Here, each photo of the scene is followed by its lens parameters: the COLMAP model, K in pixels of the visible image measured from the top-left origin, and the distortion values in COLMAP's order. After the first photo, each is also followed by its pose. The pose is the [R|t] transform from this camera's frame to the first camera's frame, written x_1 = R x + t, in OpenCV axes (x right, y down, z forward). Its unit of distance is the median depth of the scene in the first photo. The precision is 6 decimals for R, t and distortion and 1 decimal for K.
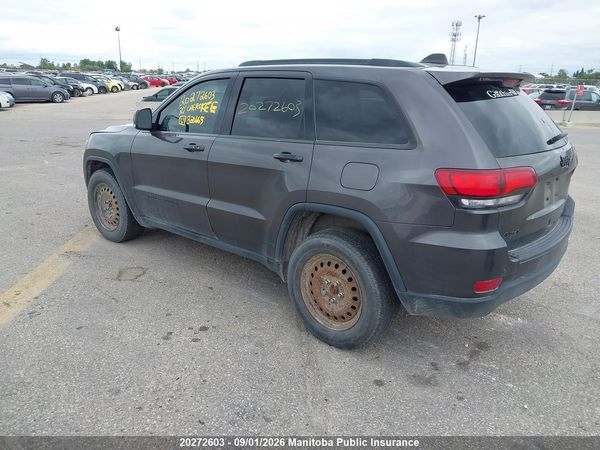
lens RADIAL K [[484.1, 0, 300.0], [0, 484.1, 225.0], [0, 0, 1]] dist [0.019140, -0.001545]
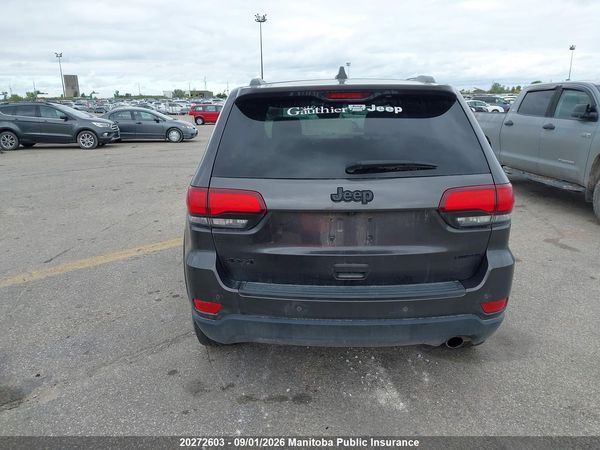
lens RADIAL K [[484.1, 0, 300.0], [0, 484.1, 225.0], [0, 0, 1]] dist [0.019140, -0.001545]
pose [[0.650190, 0.168967, -0.740745, 0.922794], [-0.200623, 0.978535, 0.047110, -0.090131], [0.732805, 0.117980, 0.670133, 0.368473]]
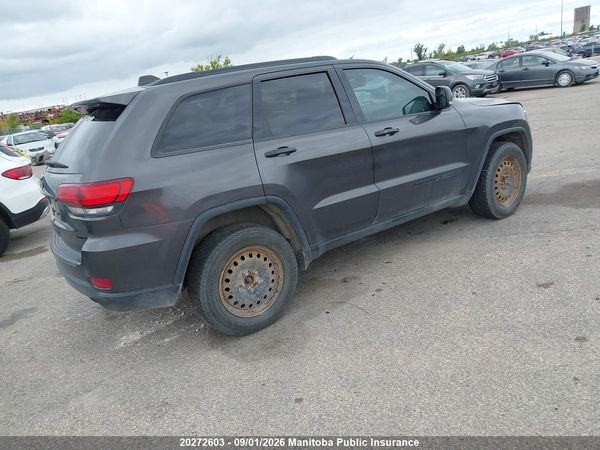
lens RADIAL K [[484.1, 0, 300.0], [0, 484.1, 225.0], [0, 0, 1]] dist [0.019140, -0.001545]
pose [[-0.248353, 0.293508, -0.923132, 1.289244], [-0.133944, 0.933430, 0.332818, -0.439191], [0.959364, 0.206305, -0.192507, 1.584176]]
